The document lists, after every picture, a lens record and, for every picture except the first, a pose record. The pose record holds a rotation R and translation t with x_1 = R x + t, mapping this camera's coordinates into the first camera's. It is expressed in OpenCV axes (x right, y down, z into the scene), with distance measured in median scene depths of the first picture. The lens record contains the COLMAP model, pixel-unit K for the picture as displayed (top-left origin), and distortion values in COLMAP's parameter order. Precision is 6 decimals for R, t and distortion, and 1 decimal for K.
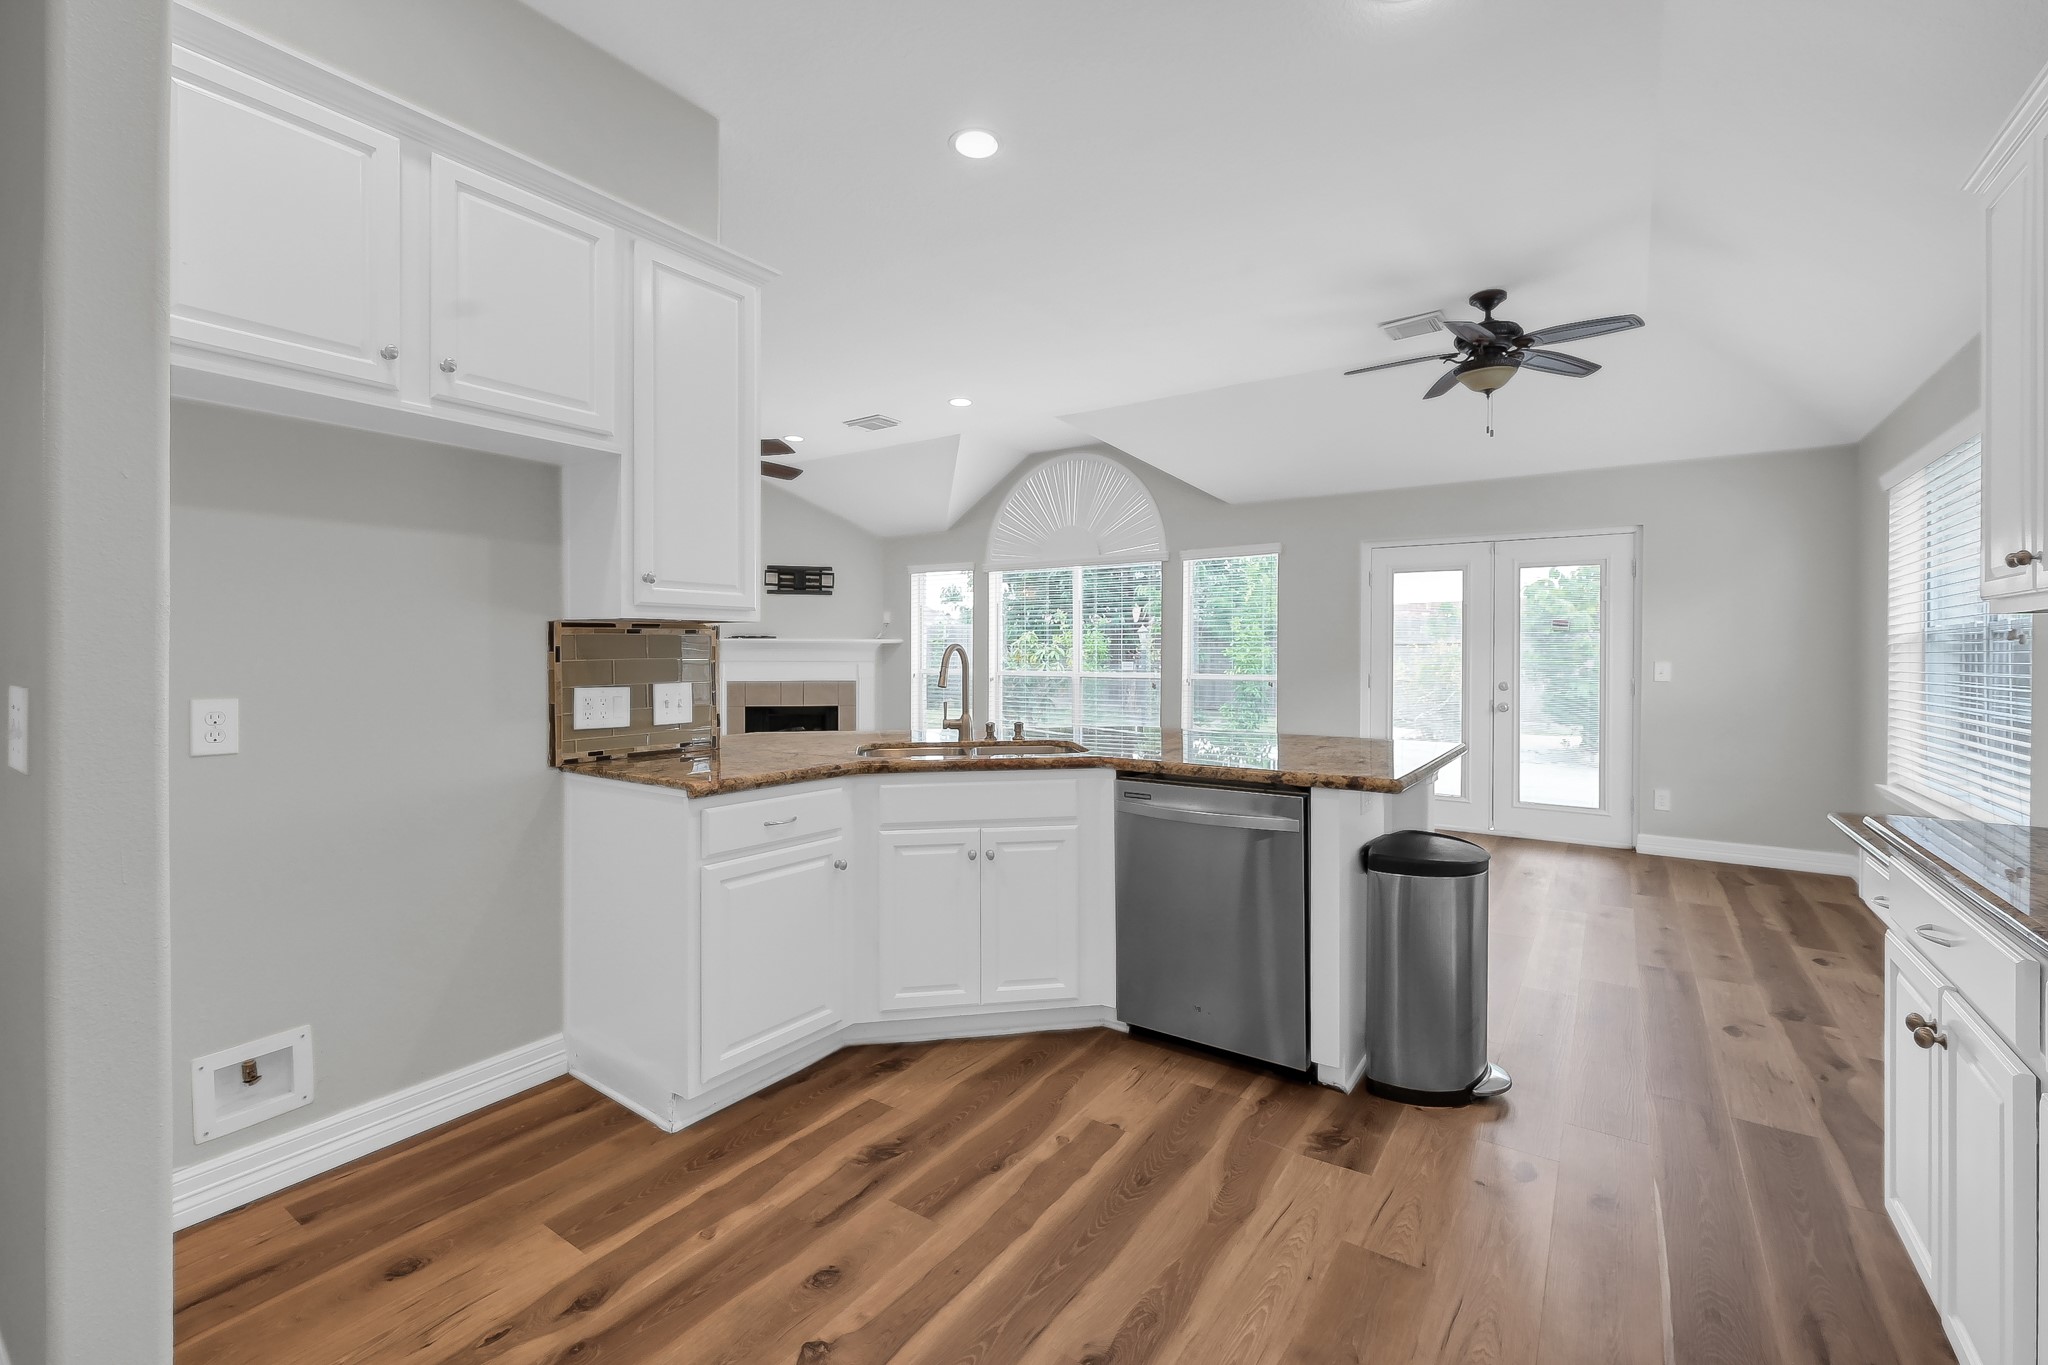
lens RADIAL K [[900.6, 0, 986.6], [0, 900.6, 653.8], [0, 0, 1]] dist [-0.001107, -0.000305]
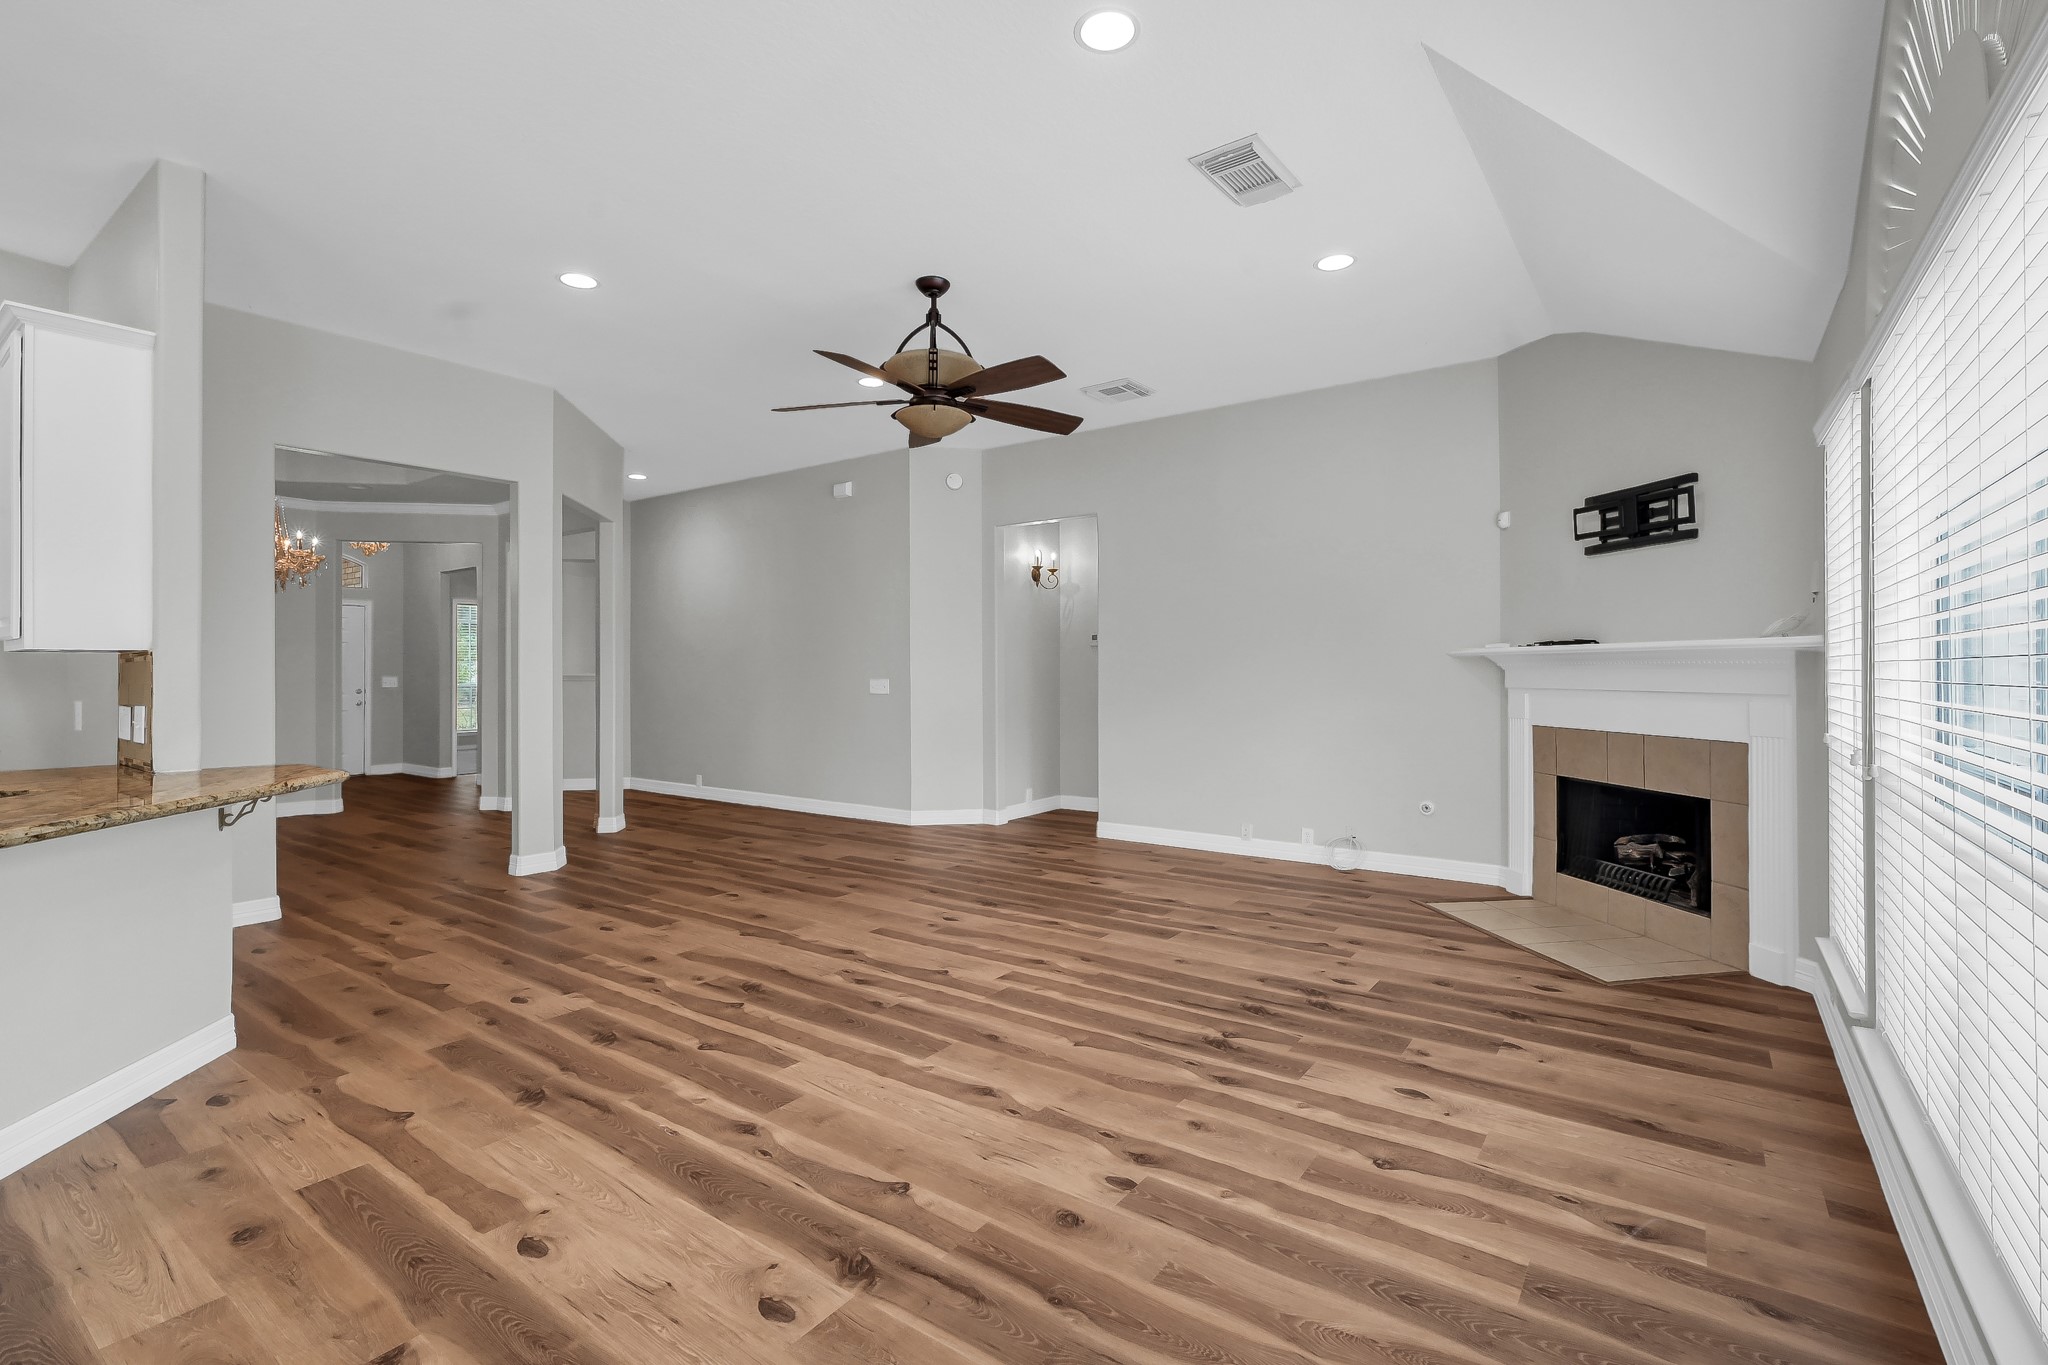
lens RADIAL K [[918.1, 0, 1045.5], [0, 918.1, 656.3], [0, 0, 1]] dist [-0.000056, -0.001336]
pose [[0.008642, -0.017468, -0.999810, 0.850415], [0.001766, 0.999846, -0.017453, -0.006899], [0.999961, -0.001615, 0.008671, 2.243627]]
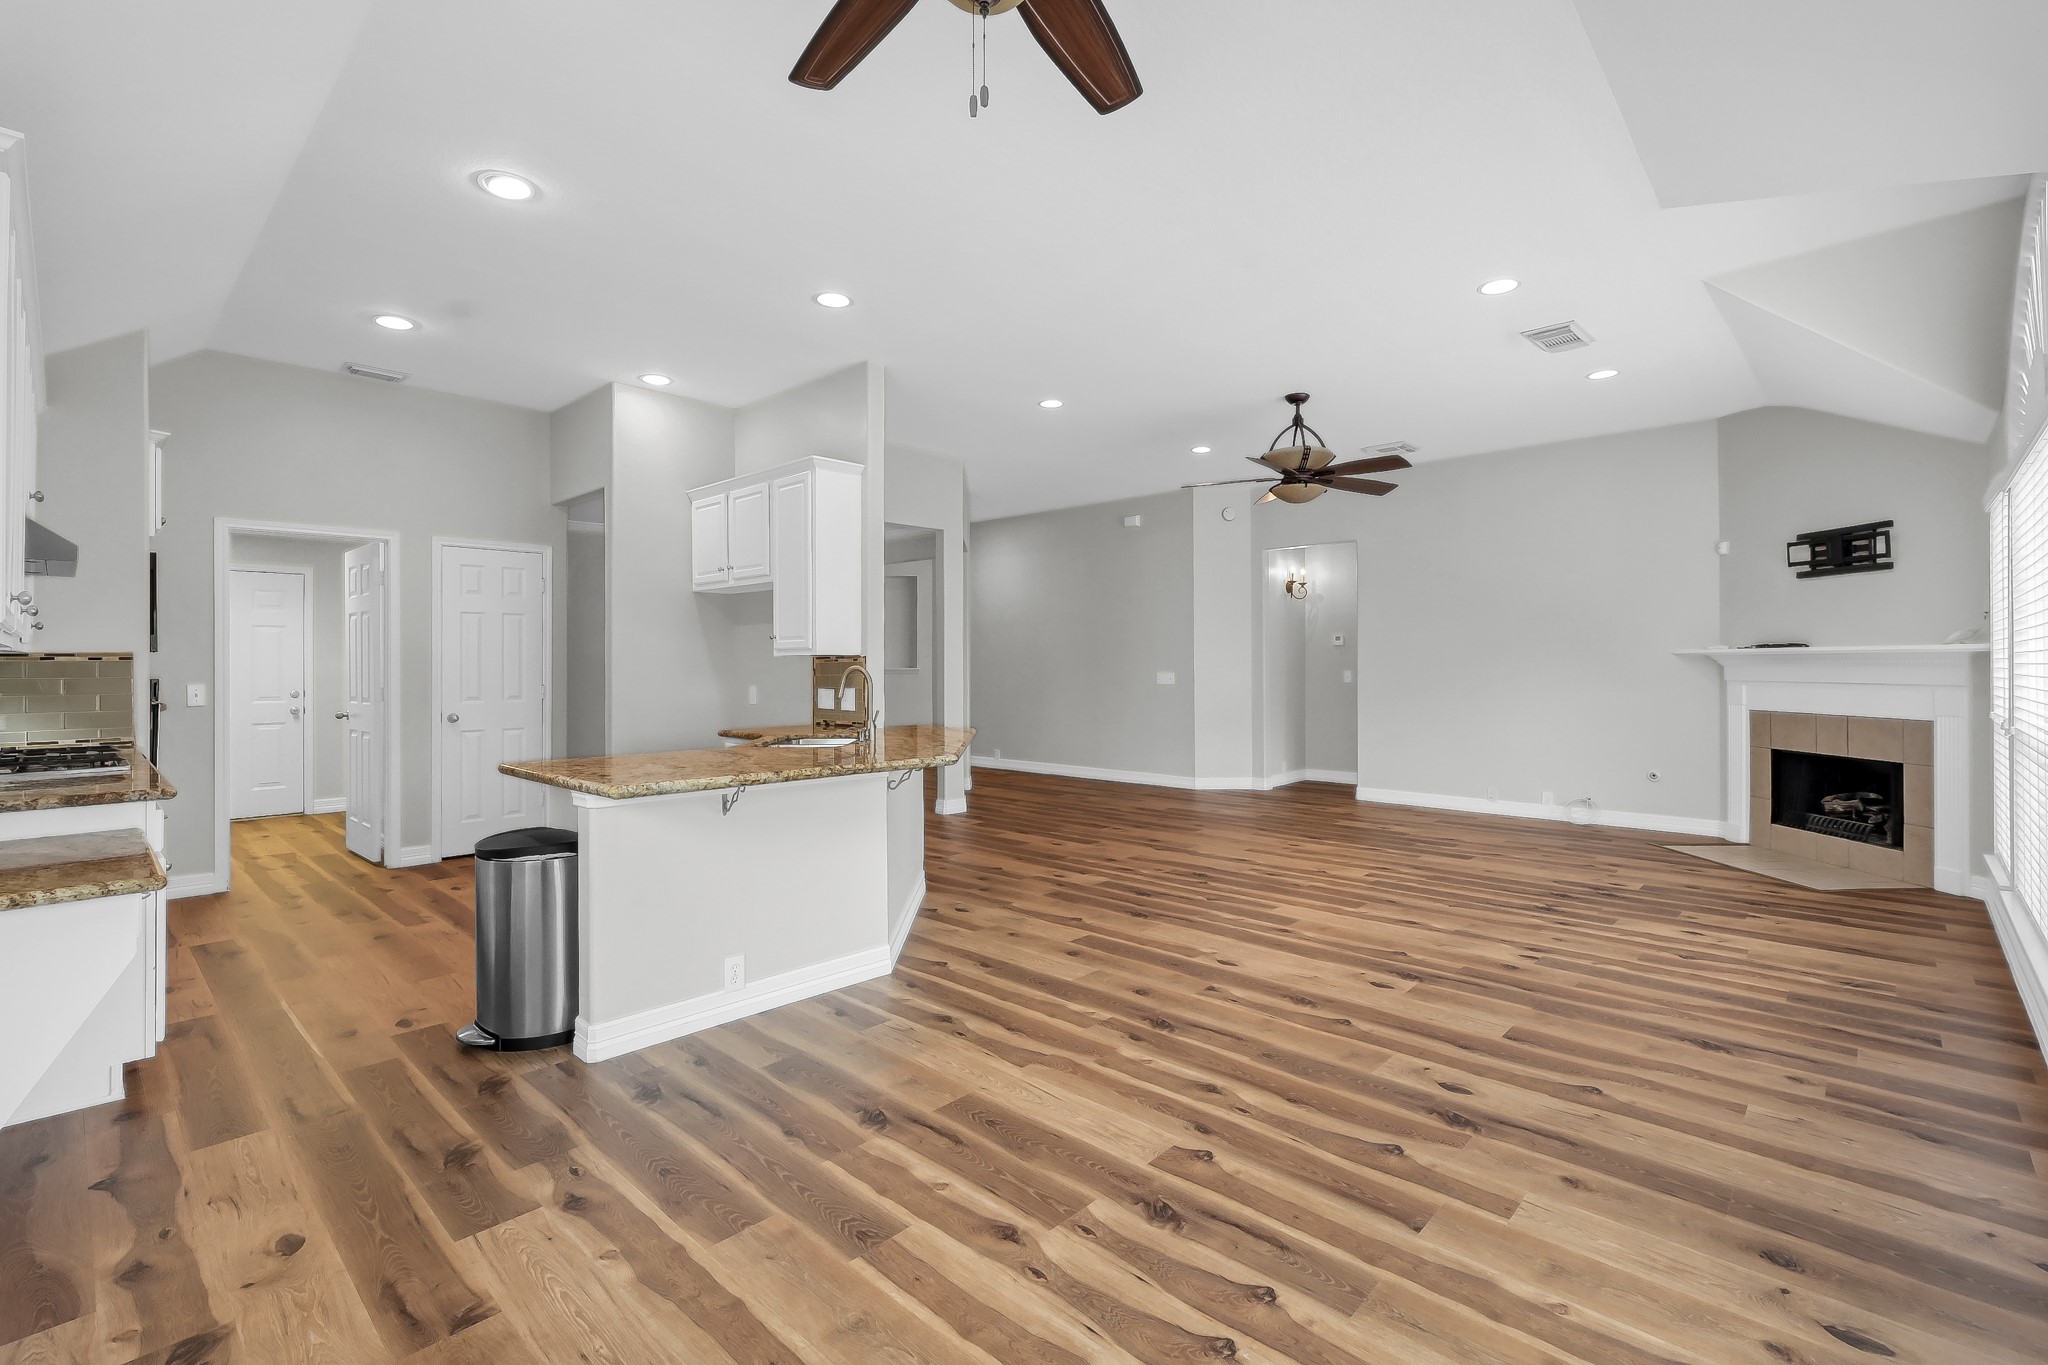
lens RADIAL K [[900.6, 0, 1048.2], [0, 900.6, 654.0], [0, 0, 1]] dist [-0.001107, -0.000305]
pose [[-0.128163, -0.012634, -0.991673, 1.523181], [0.001321, 0.999916, -0.012910, -0.014203], [0.991752, -0.002964, -0.128135, 1.760110]]
